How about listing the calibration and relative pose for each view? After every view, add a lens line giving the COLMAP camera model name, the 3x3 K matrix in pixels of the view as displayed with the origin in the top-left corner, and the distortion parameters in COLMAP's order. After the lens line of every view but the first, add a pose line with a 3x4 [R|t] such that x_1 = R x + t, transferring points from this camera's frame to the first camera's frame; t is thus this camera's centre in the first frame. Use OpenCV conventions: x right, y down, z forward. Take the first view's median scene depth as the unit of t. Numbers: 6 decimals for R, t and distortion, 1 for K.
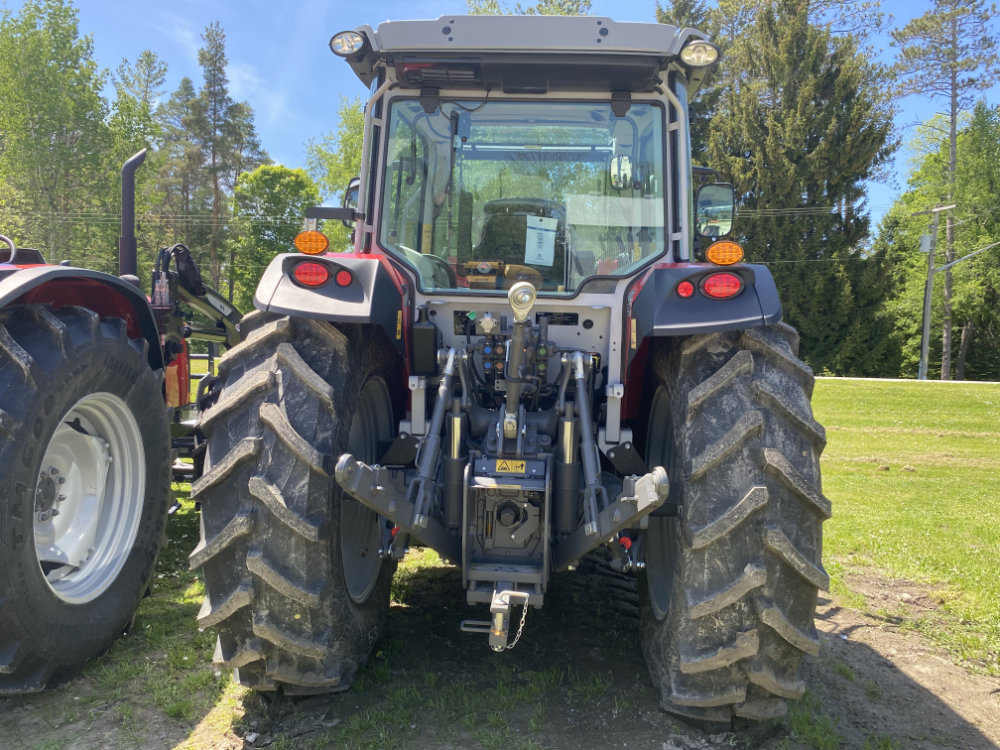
lens RADIAL K [[776.4, 0, 500.0], [0, 776.4, 375.0], [0, 0, 1]] dist [0.005515, -0.000449]
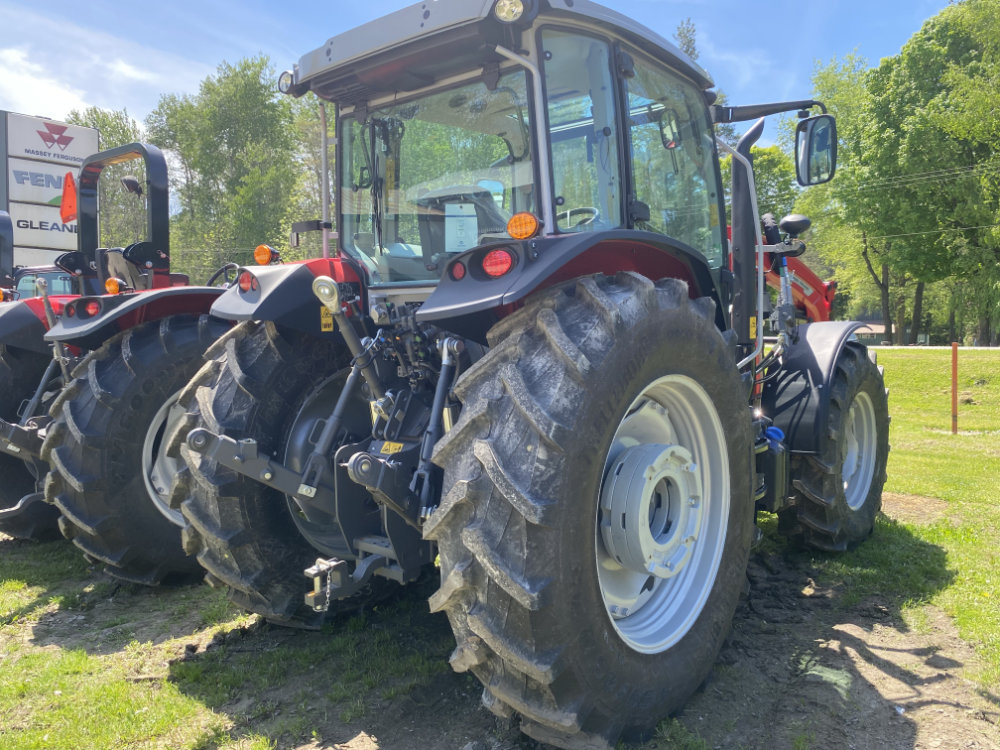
lens RADIAL K [[776.4, 0, 500.0], [0, 776.4, 375.0], [0, 0, 1]] dist [0.005515, -0.000449]
pose [[0.794229, -0.002436, -0.607614, 0.799871], [0.014306, 0.999790, 0.014691, 0.004899], [0.607450, -0.020360, 0.794097, 0.257109]]
